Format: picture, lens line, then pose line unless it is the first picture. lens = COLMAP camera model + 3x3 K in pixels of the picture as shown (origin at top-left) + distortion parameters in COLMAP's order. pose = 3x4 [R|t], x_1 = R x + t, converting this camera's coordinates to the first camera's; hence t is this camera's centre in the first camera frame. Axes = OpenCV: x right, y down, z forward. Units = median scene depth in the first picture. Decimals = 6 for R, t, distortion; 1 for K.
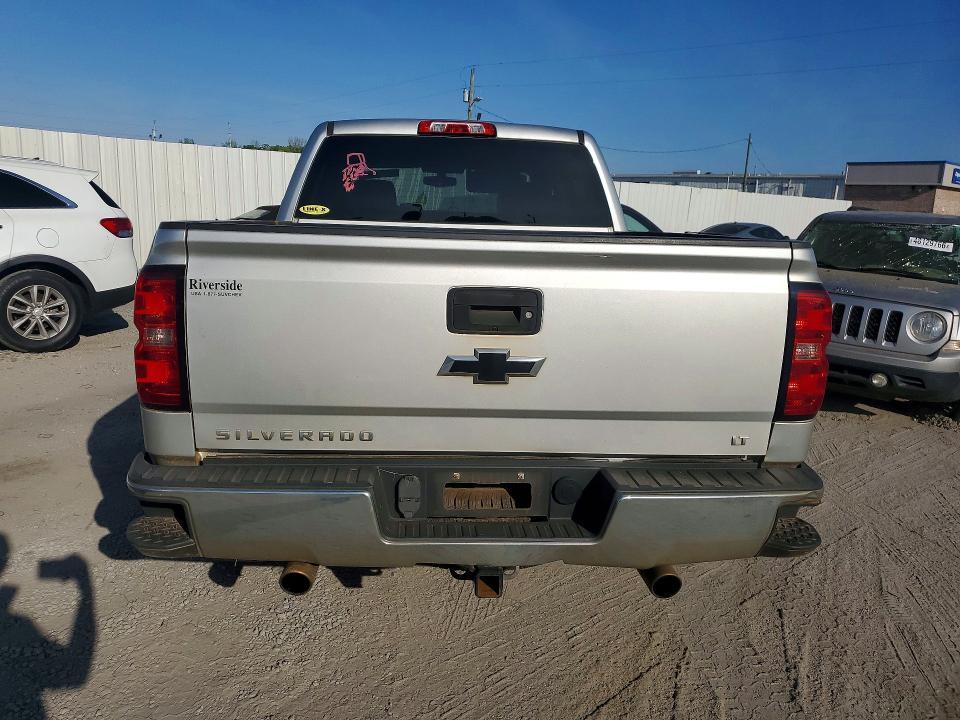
lens RADIAL K [[764.2, 0, 480.0], [0, 764.2, 360.0], [0, 0, 1]] dist [0.021944, -0.006616]
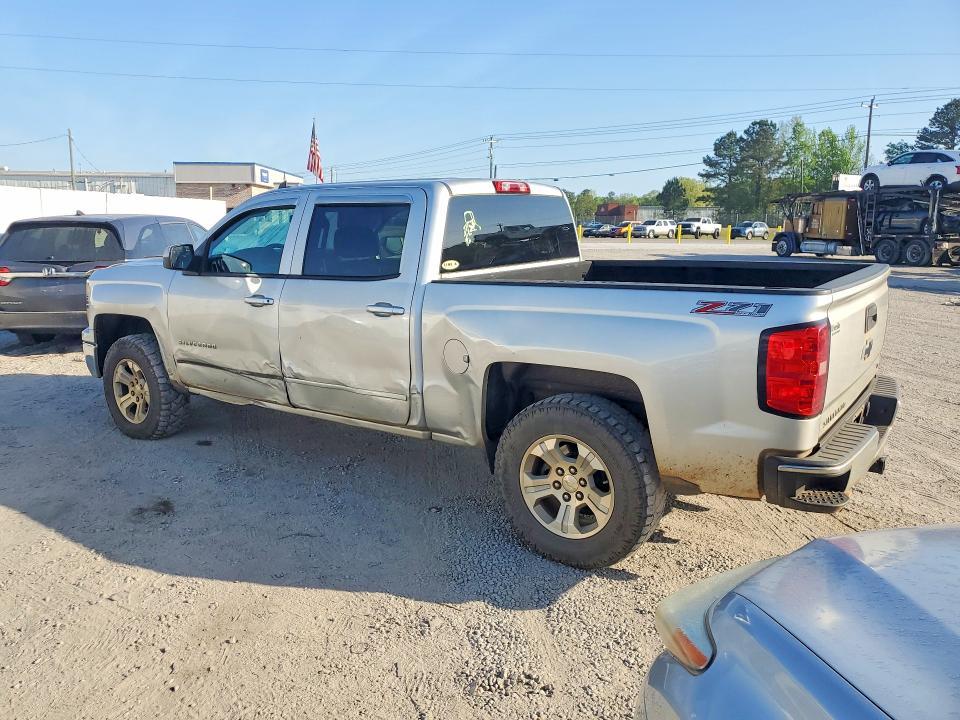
lens RADIAL K [[764.2, 0, 480.0], [0, 764.2, 360.0], [0, 0, 1]] dist [0.021944, -0.006616]
pose [[0.551939, -0.202645, 0.808887, -0.213829], [0.187070, 0.975389, 0.116712, -0.035715], [-0.812630, 0.086901, 0.576264, 0.068816]]
